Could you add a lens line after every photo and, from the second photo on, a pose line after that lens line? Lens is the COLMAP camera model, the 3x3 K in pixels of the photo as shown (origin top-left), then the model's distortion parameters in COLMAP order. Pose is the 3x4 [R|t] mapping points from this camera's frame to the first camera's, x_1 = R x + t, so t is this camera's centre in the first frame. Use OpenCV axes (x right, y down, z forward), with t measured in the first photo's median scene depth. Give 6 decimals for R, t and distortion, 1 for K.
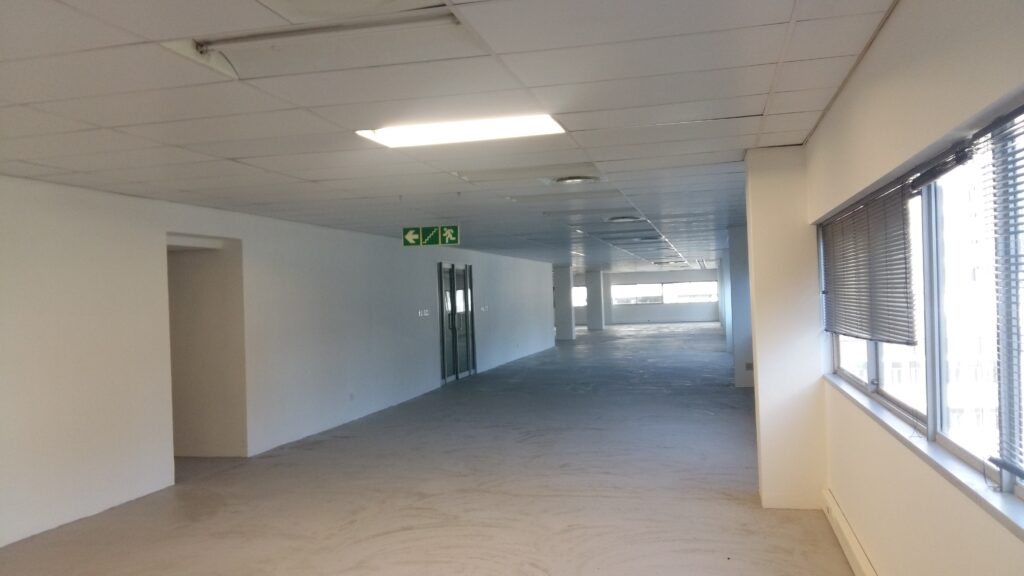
lens RADIAL K [[823.8, 0, 513.4], [0, 823.8, 290.6], [0, 0, 1]] dist [0.086029, -0.011142]
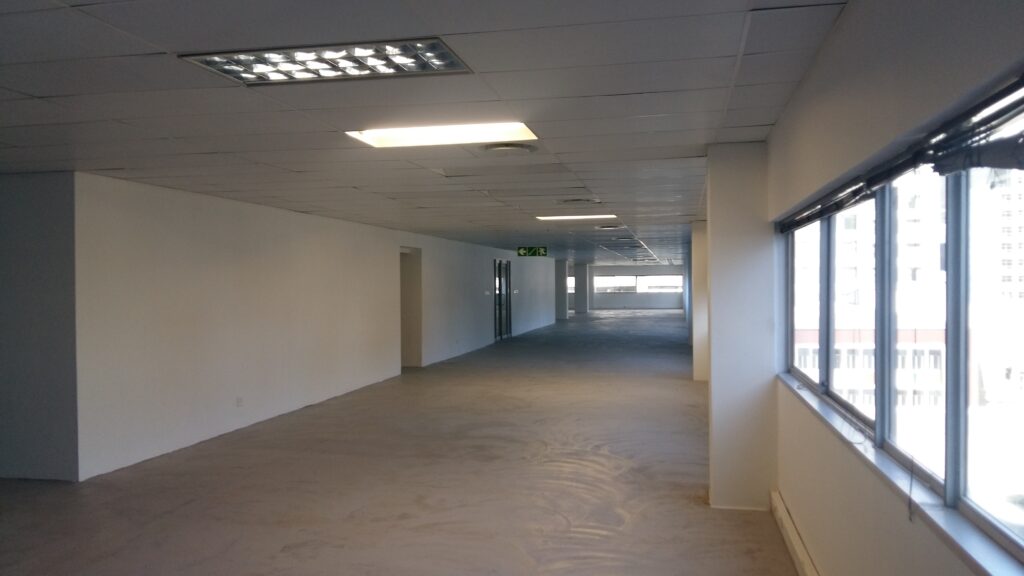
lens RADIAL K [[823.8, 0, 513.3], [0, 823.8, 290.4], [0, 0, 1]] dist [0.086029, -0.011142]
pose [[0.998954, 0.025365, 0.038048, -0.056440], [-0.025933, 0.999559, 0.014495, -0.000265], [-0.037664, -0.015466, 0.999171, -0.245643]]
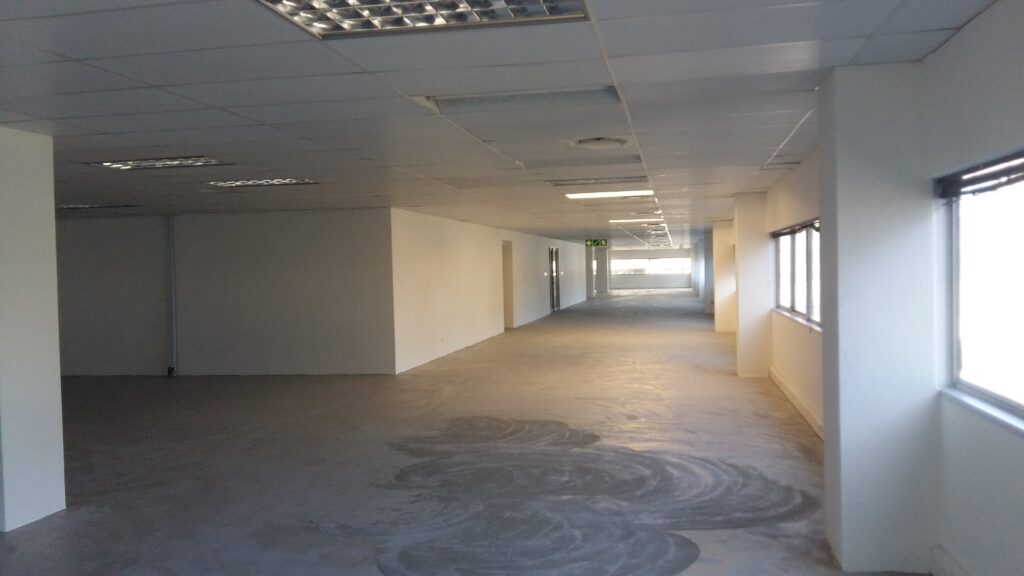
lens RADIAL K [[823.8, 0, 509.6], [0, 823.8, 283.5], [0, 0, 1]] dist [0.086029, -0.011142]
pose [[0.999299, 0.013070, 0.035080, -0.124120], [-0.013962, 0.999582, 0.025306, 0.000661], [-0.034735, -0.025778, 0.999064, -0.439613]]
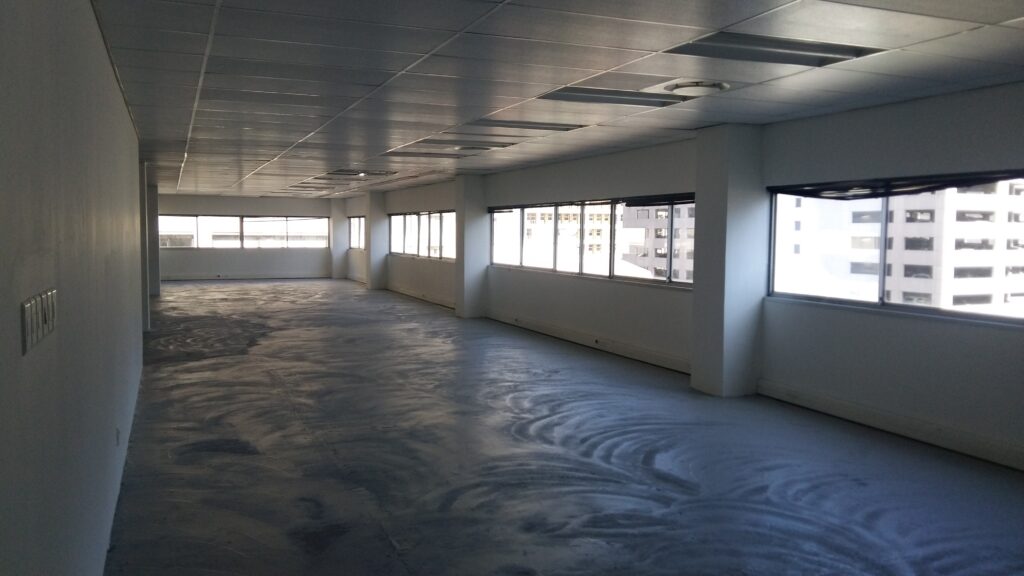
lens RADIAL K [[823.8, 0, 511.6], [0, 823.8, 289.4], [0, 0, 1]] dist [0.086029, -0.011142]
pose [[0.811528, -0.017044, 0.584065, -0.034936], [-0.019941, 0.998184, 0.056836, 0.009700], [-0.583973, -0.057771, 0.809715, 0.581484]]
